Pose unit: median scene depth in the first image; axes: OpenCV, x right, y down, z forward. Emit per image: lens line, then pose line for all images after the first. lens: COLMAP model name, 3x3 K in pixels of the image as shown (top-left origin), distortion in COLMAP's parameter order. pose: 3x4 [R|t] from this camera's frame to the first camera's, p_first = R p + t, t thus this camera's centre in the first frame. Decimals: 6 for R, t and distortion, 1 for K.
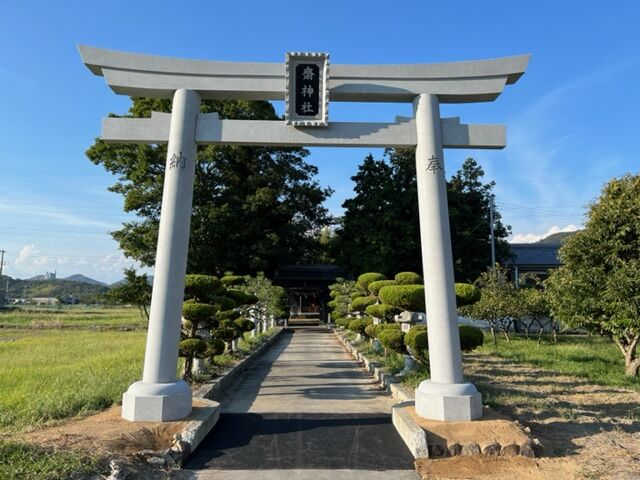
lens RADIAL K [[477.9, 0, 323.0], [0, 477.9, 246.6], [0, 0, 1]] dist [0.055162, -0.007733]
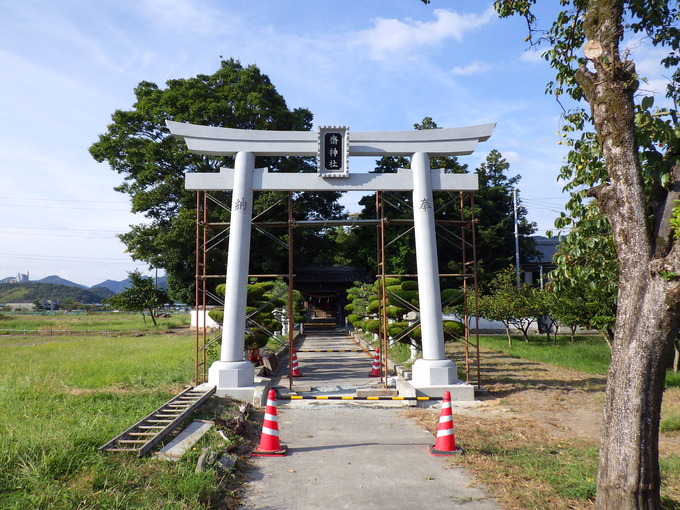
lens RADIAL K [[564.4, 0, 342.0], [0, 564.4, 252.9], [0, 0, 1]] dist [-0.013030, 0.019008]
pose [[0.999901, -0.010642, 0.009248, -0.005322], [0.010429, 0.999685, 0.022846, -0.014716], [-0.009488, -0.022747, 0.999696, -0.129810]]
